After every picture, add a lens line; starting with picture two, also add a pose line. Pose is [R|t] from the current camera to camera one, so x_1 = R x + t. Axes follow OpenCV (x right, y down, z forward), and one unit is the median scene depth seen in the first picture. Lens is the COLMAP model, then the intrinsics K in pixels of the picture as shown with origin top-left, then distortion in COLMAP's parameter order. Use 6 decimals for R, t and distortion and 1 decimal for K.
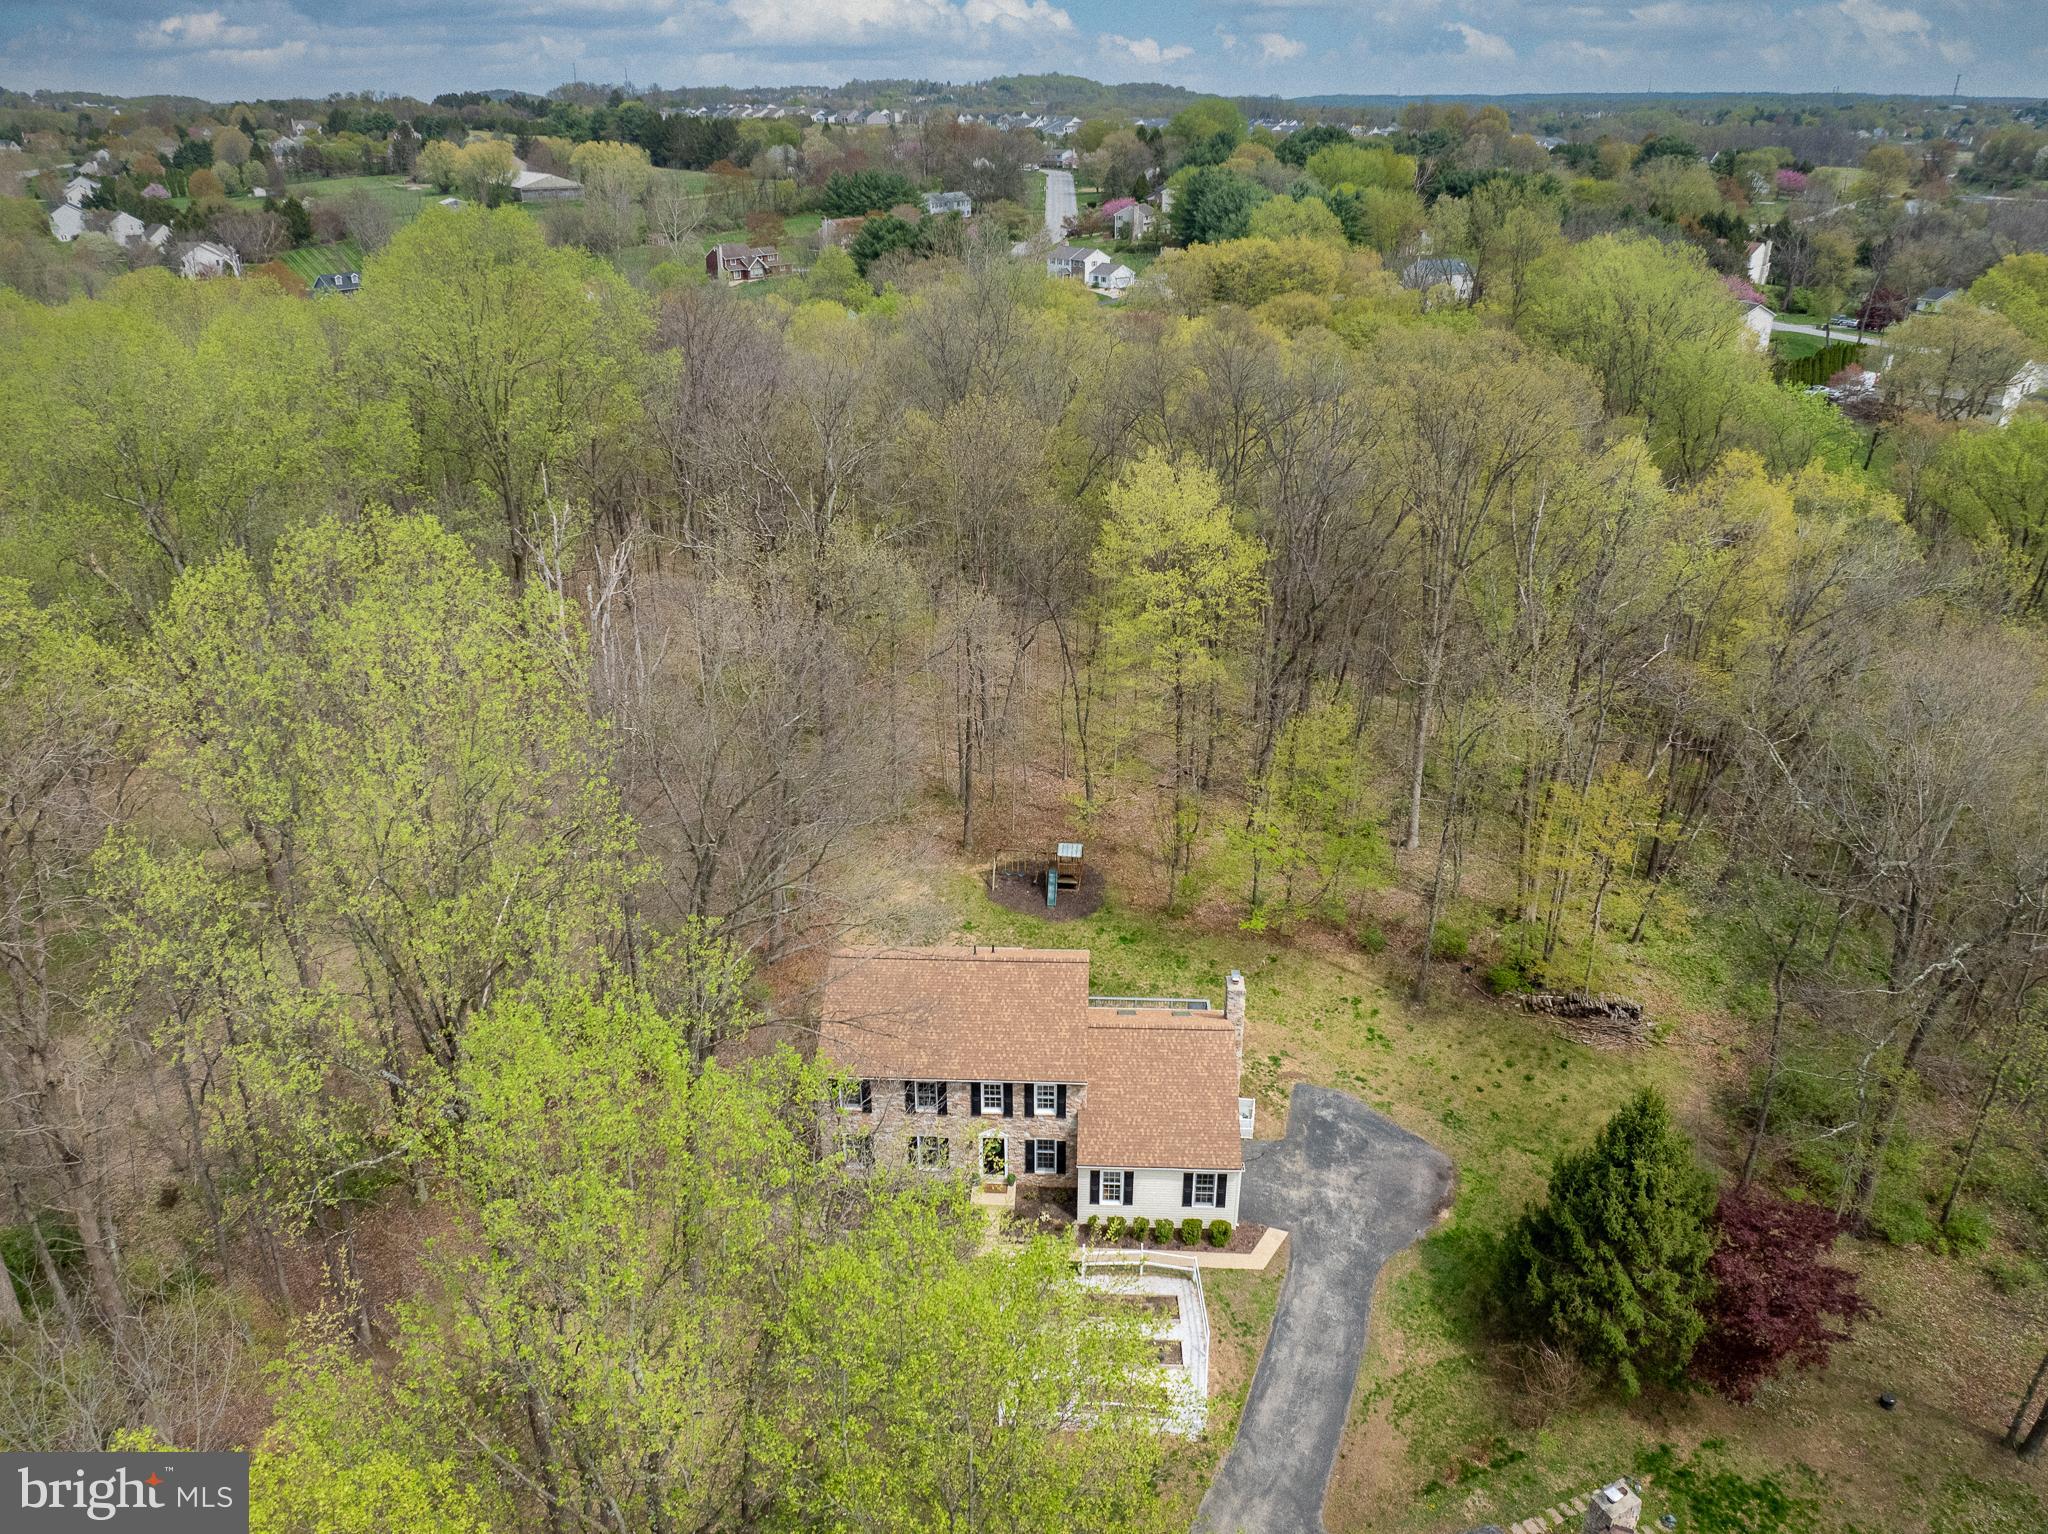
lens RADIAL K [[1476.7, 0, 1021.3], [0, 1476.7, 761.3], [0, 0, 1]] dist [-0.045351, 0.008339]
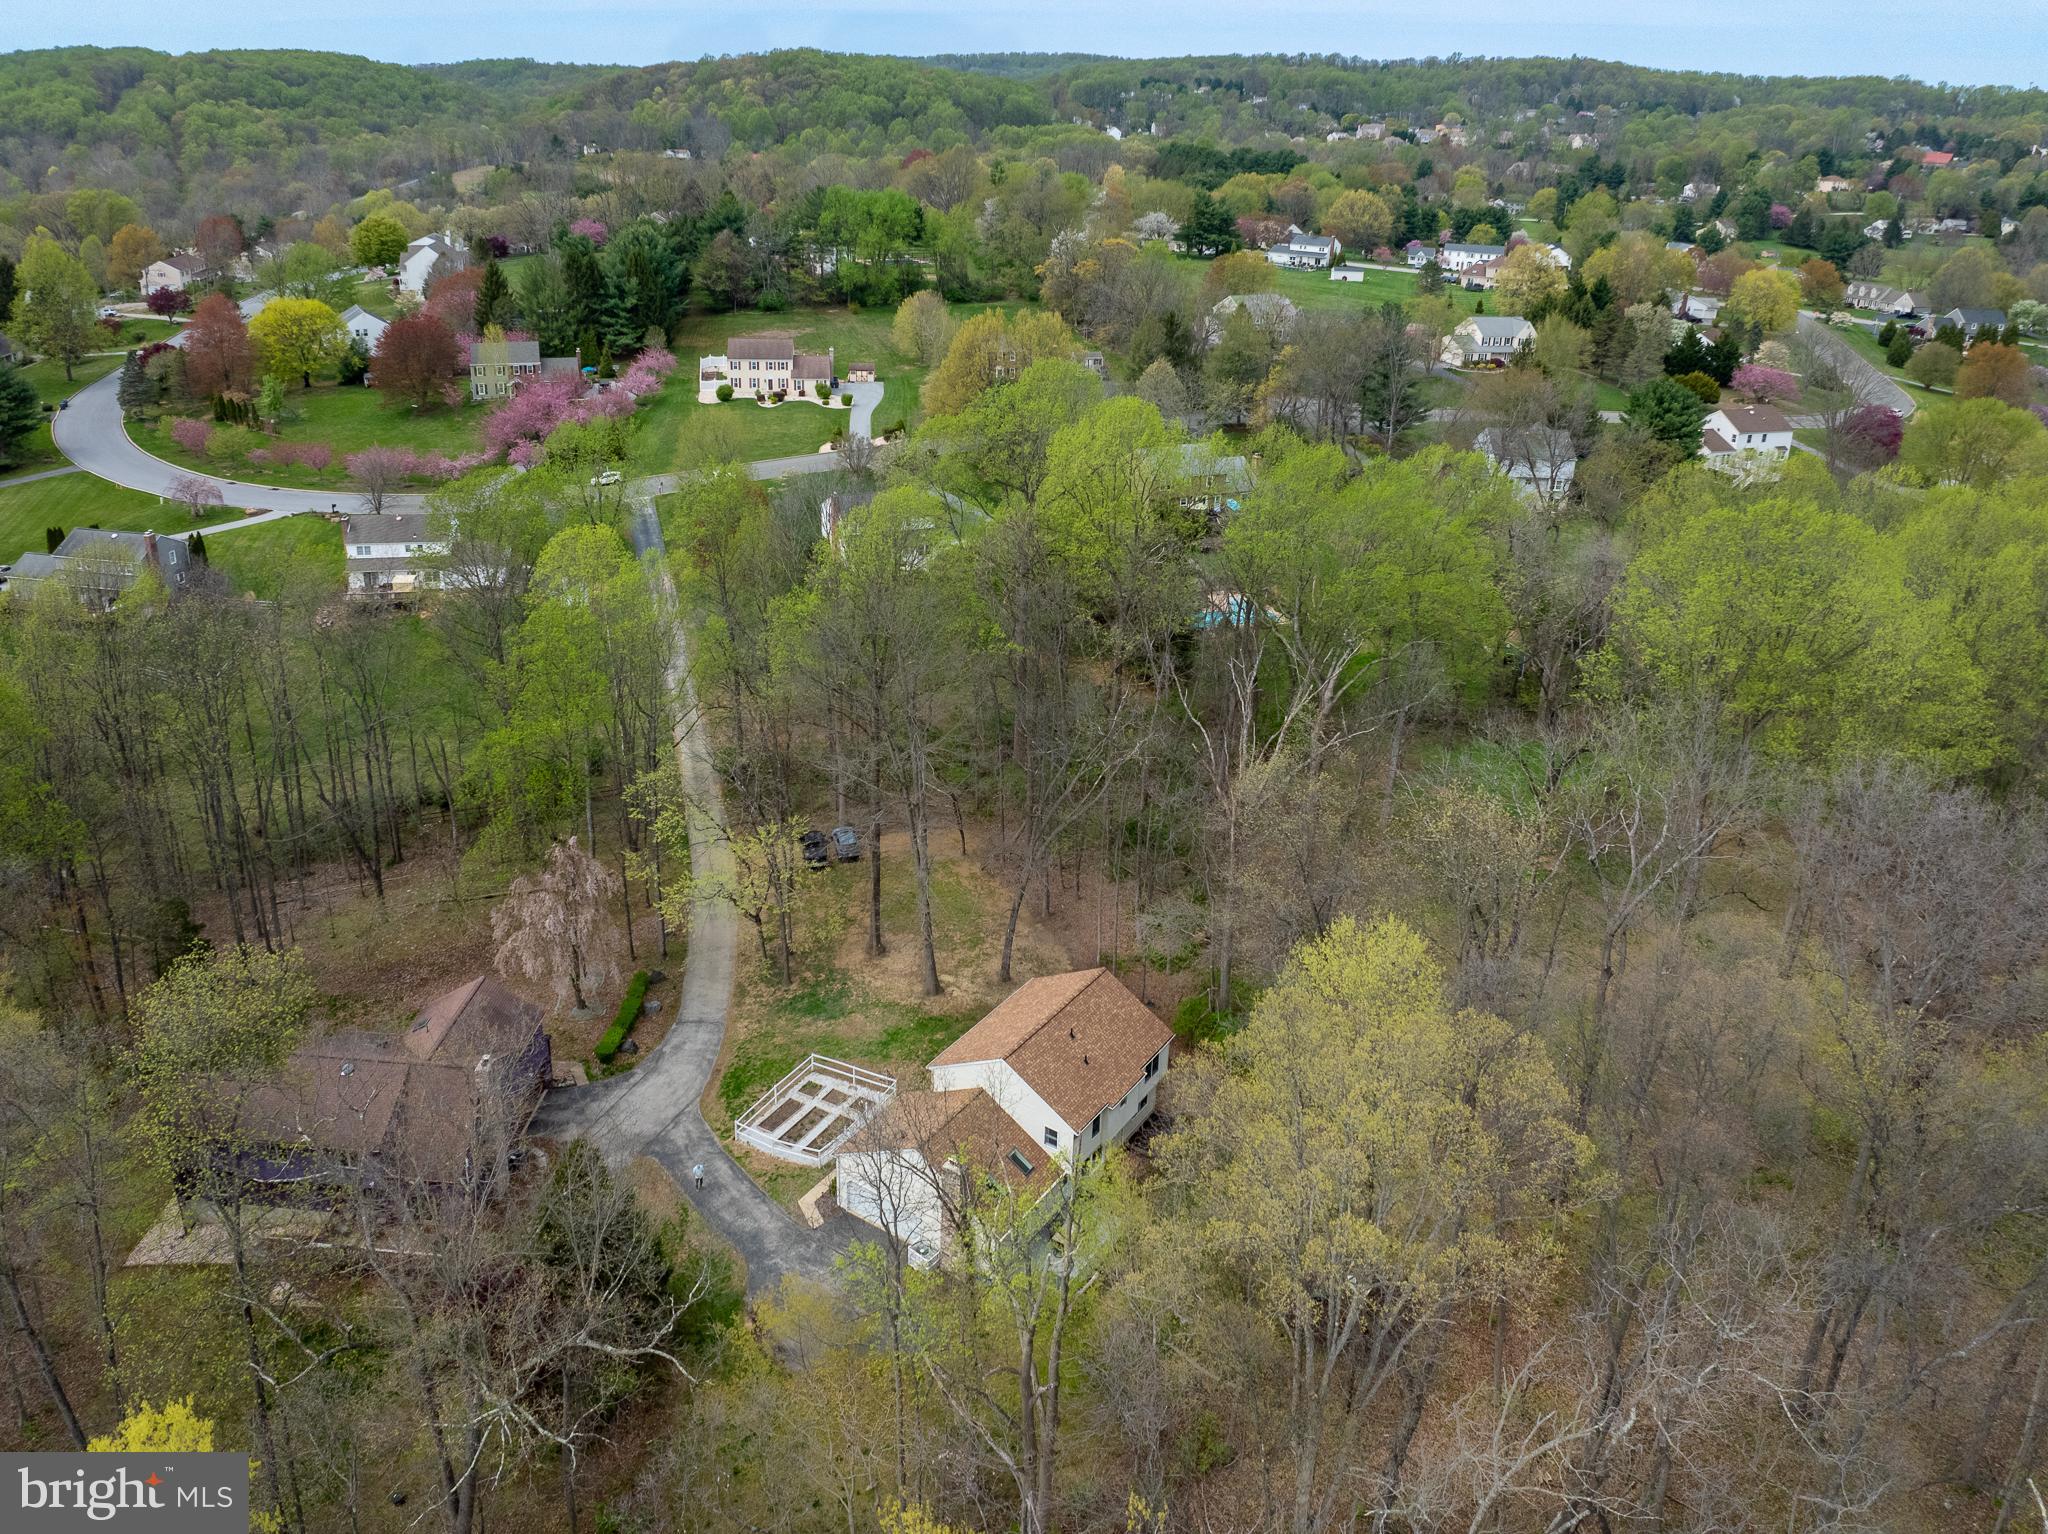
lens RADIAL K [[1476.7, 0, 1018.3], [0, 1476.7, 765.2], [0, 0, 1]] dist [-0.045351, 0.008339]
pose [[-0.506638, 0.354567, -0.785875, 0.968022], [-0.387254, 0.720808, 0.574865, -0.802998], [0.770293, 0.595582, -0.227881, 1.177881]]
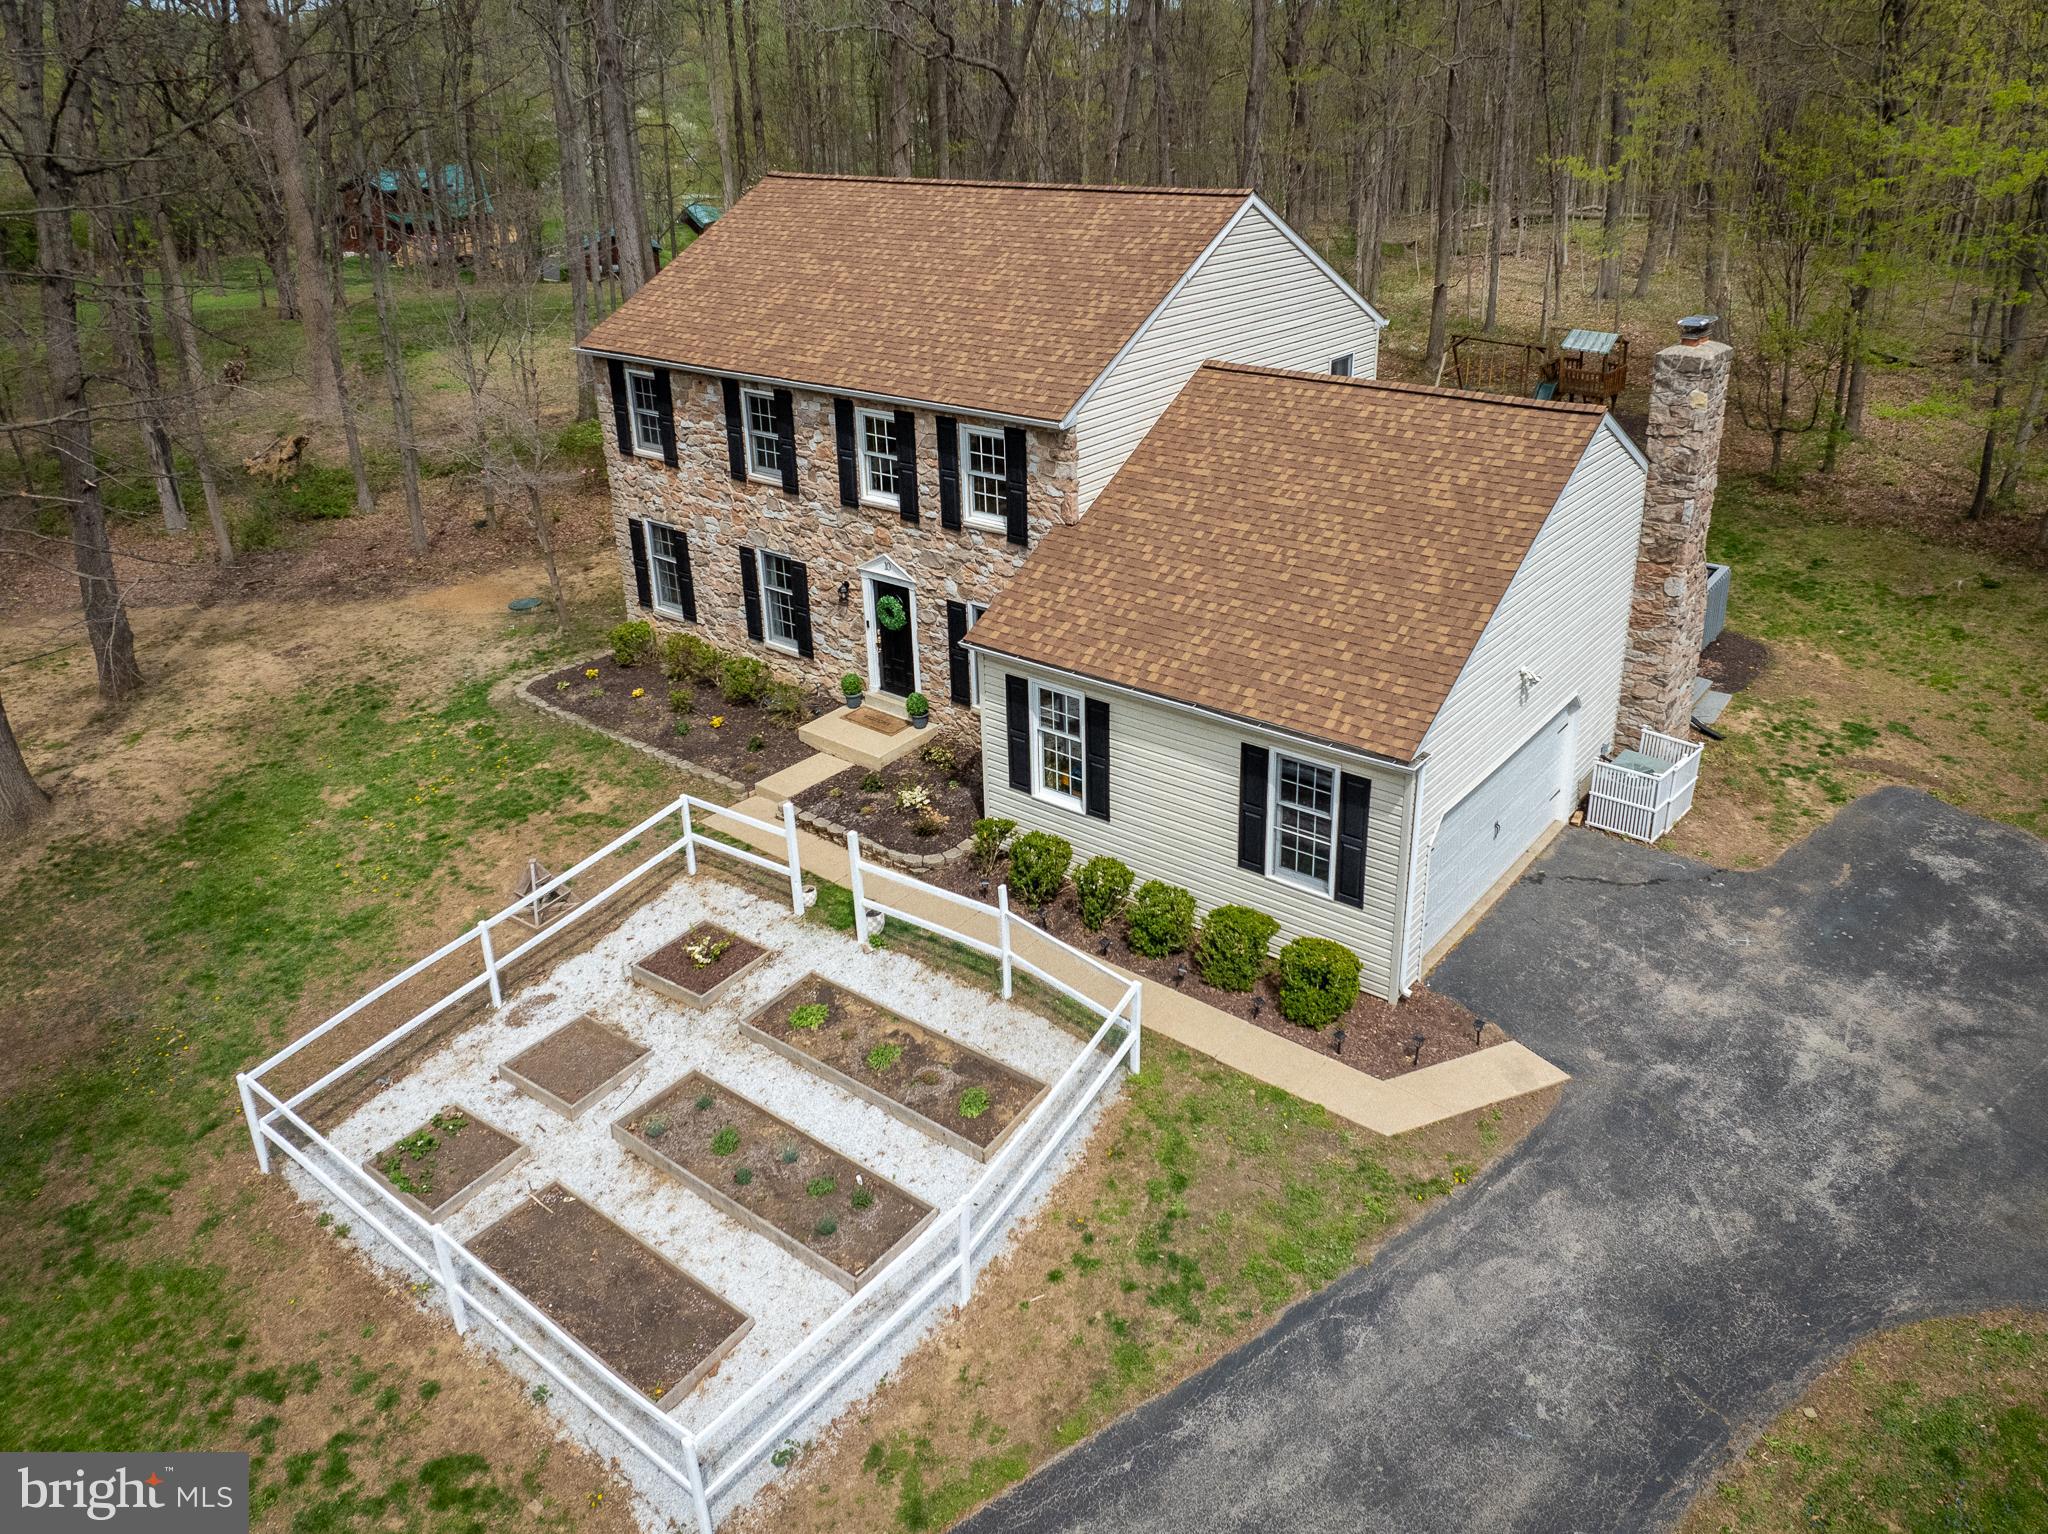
lens RADIAL K [[1476.7, 0, 1051.2], [0, 1476.7, 680.5], [0, 0, 1]] dist [-0.045351, 0.008339]
pose [[0.813818, 0.215229, -0.539794, 0.231815], [-0.228080, 0.972650, 0.043956, 0.254196], [0.534491, 0.087344, 0.840649, 0.697939]]
